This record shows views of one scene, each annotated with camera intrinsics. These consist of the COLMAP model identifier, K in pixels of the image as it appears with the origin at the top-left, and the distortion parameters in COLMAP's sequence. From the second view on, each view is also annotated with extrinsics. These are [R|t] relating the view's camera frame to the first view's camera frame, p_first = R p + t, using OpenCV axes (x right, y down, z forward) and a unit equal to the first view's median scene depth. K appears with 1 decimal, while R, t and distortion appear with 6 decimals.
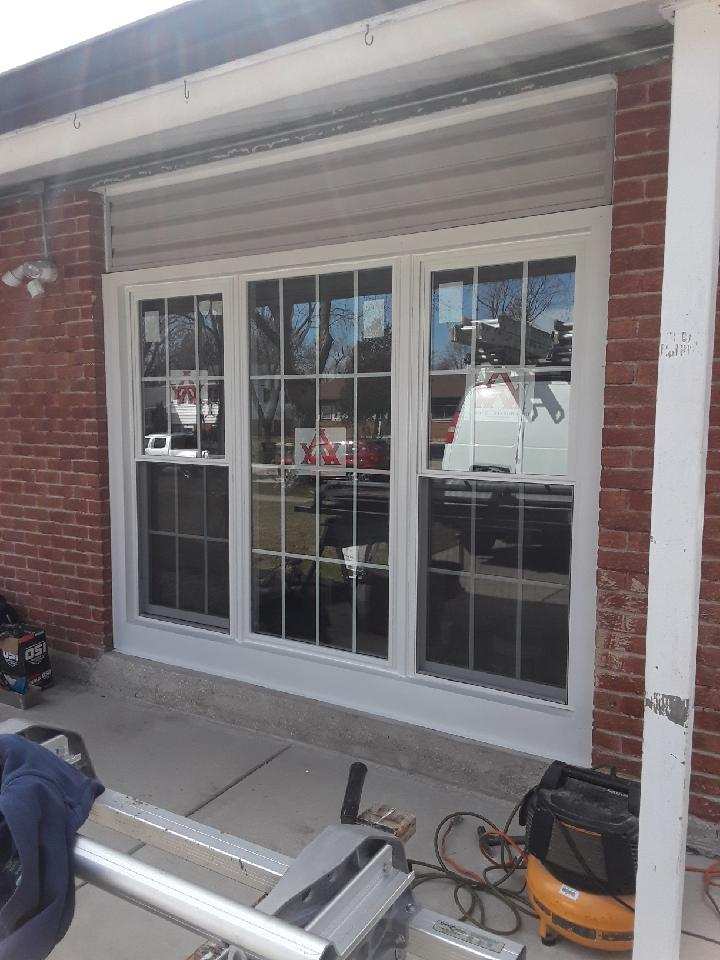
lens RADIAL K [[768.7, 0, 367.0], [0, 768.7, 483.0], [0, 0, 1]] dist [0.018483, -0.030288]
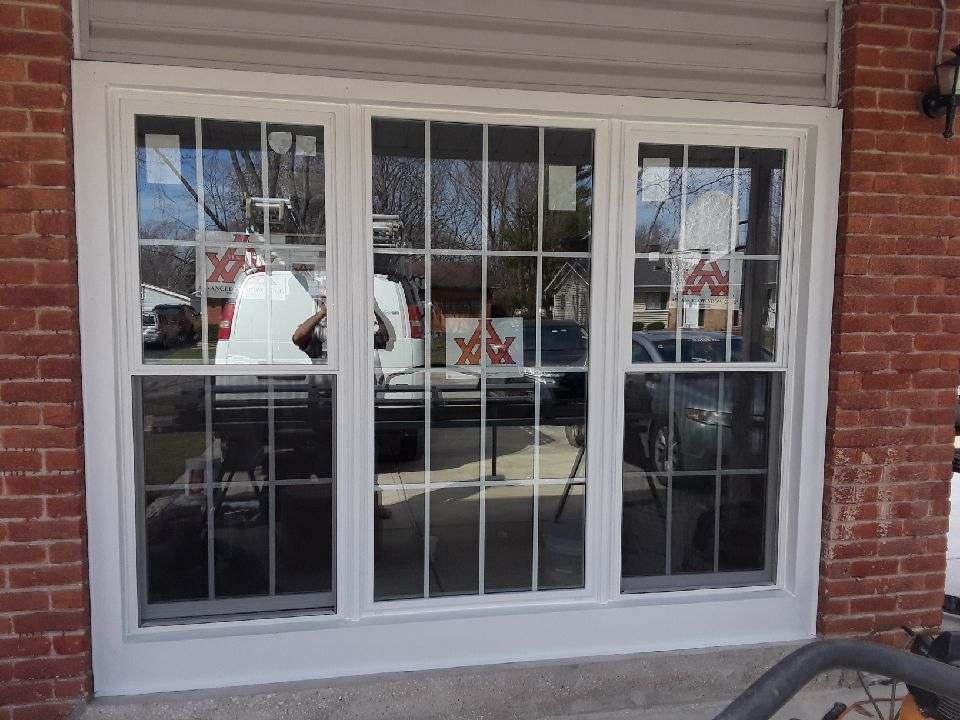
lens RADIAL K [[768.7, 0, 483.3], [0, 768.7, 358.6], [0, 0, 1]] dist [0.018483, -0.030288]
pose [[0.731505, -0.043275, 0.680462, -0.587654], [0.057150, 0.998364, 0.002056, -0.031322], [-0.679437, 0.037384, 0.732781, 0.414571]]
